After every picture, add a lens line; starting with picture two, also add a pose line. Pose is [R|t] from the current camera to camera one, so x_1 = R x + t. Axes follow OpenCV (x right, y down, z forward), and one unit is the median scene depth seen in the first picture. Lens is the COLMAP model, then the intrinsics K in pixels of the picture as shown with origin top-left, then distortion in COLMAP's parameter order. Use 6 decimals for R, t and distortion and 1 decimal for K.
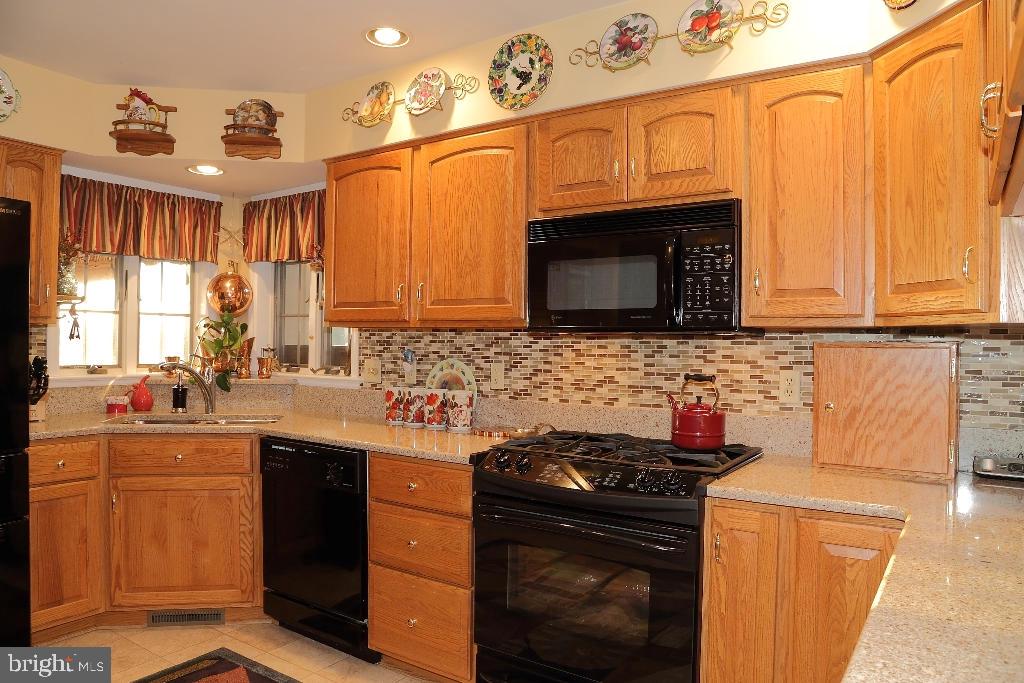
lens RADIAL K [[702.5, 0, 512.0], [0, 702.5, 341.5], [0, 0, 1]] dist [-0.118895, 0.057719]
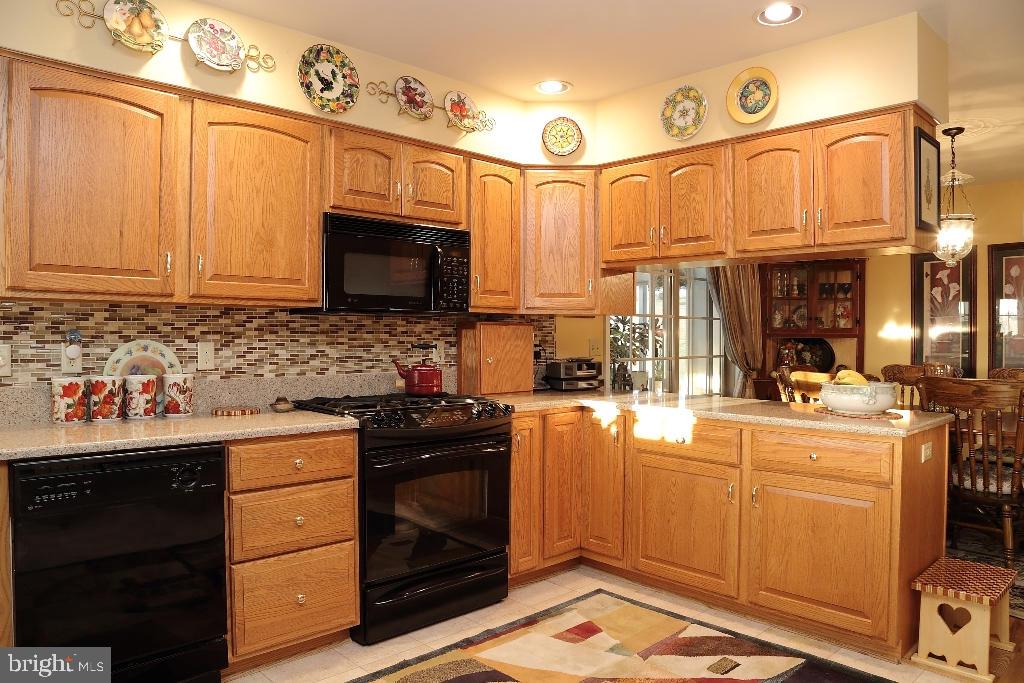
lens RADIAL K [[702.5, 0, 512.0], [0, 702.5, 341.5], [0, 0, 1]] dist [-0.118895, 0.057719]
pose [[0.211075, -0.019682, 0.977272, -0.847508], [-0.002735, 0.999781, 0.020725, 0.008649], [-0.977466, -0.007047, 0.210975, 0.393586]]
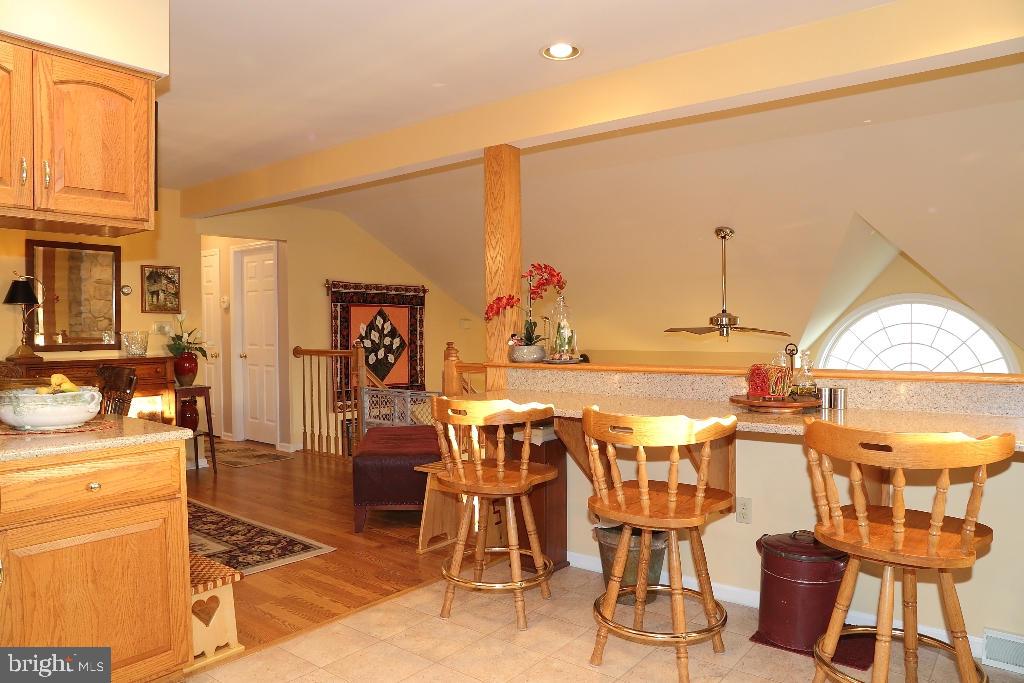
lens RADIAL K [[702.5, 0, 512.0], [0, 702.5, 341.5], [0, 0, 1]] dist [-0.118895, 0.057719]
pose [[-0.997848, -0.009532, 0.064868, -0.367837], [-0.008300, 0.999781, 0.019232, 0.013085], [-0.065037, 0.018652, -0.997708, 0.837460]]
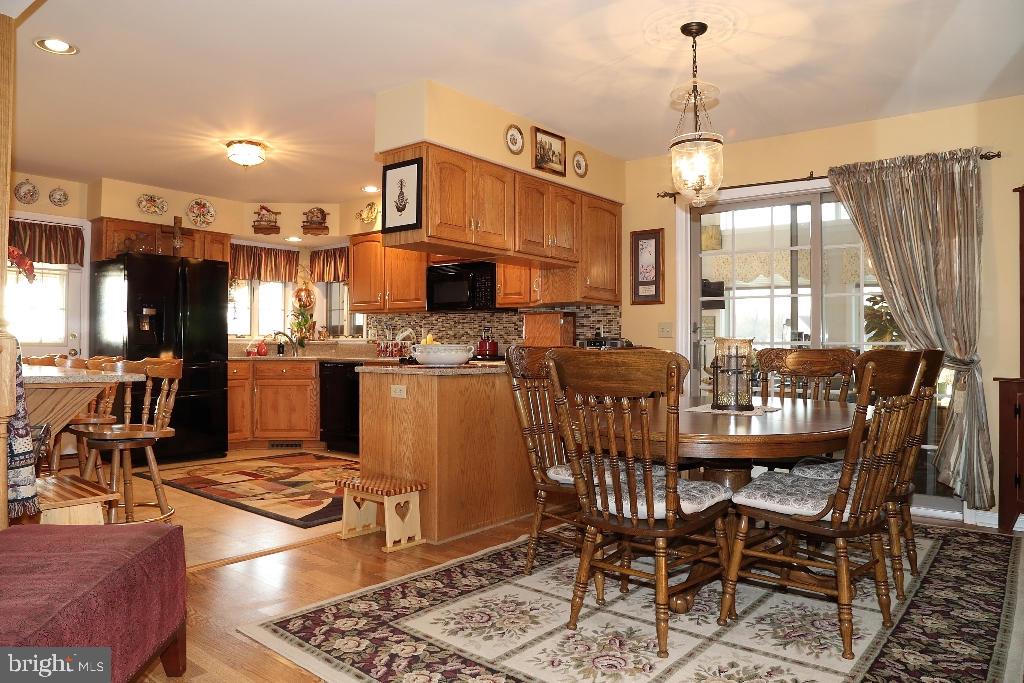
lens RADIAL K [[702.5, 0, 512.0], [0, 702.5, 341.5], [0, 0, 1]] dist [-0.118895, 0.057719]
pose [[0.997067, -0.005911, -0.076304, 0.420871], [0.005389, 0.999961, -0.007041, 0.089748], [0.076343, 0.006609, 0.997060, -1.177966]]
